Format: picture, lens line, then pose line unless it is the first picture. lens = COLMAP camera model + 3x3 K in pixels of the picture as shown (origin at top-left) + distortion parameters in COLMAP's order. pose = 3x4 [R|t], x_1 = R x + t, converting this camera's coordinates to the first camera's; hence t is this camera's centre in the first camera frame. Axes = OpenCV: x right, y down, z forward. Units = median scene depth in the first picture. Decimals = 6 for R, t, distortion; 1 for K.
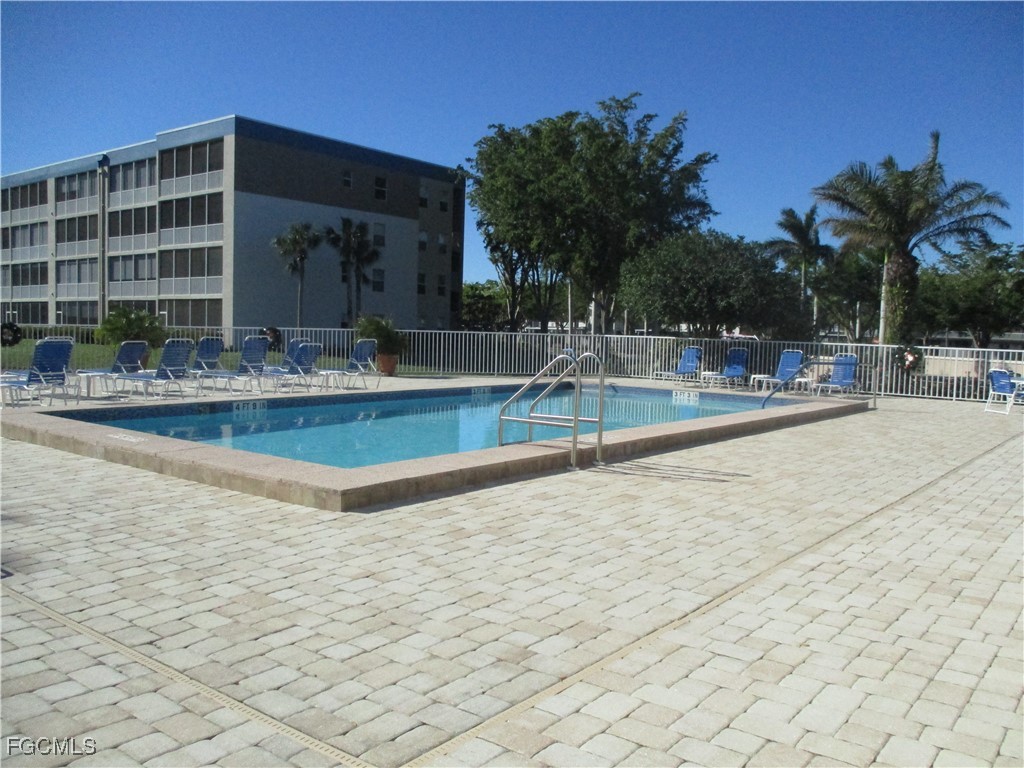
lens RADIAL K [[881.5, 0, 512.0], [0, 881.5, 384.0], [0, 0, 1]] dist [-0.149818, -0.001754]
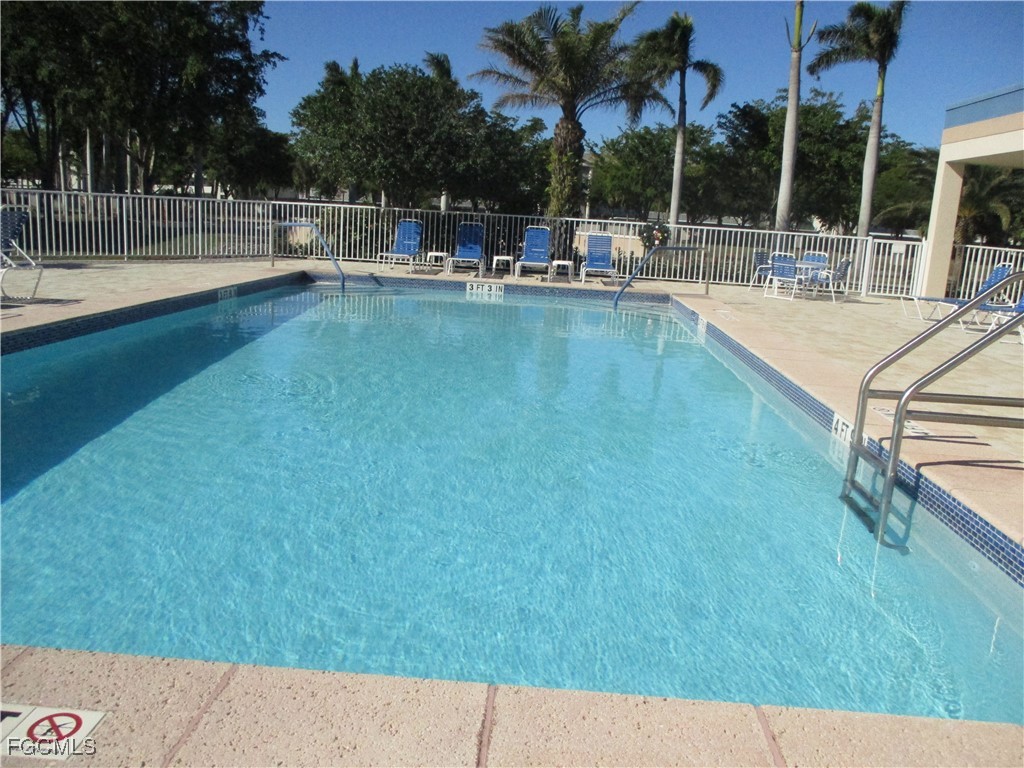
lens RADIAL K [[845.8, 0, 512.0], [0, 845.8, 384.0], [0, 0, 1]] dist [-0.000195, 0.002039]
pose [[0.825706, -0.093444, 0.556307, -0.132866], [0.003780, 0.987079, 0.160191, -0.015461], [-0.564088, -0.130168, 0.815390, 0.249471]]
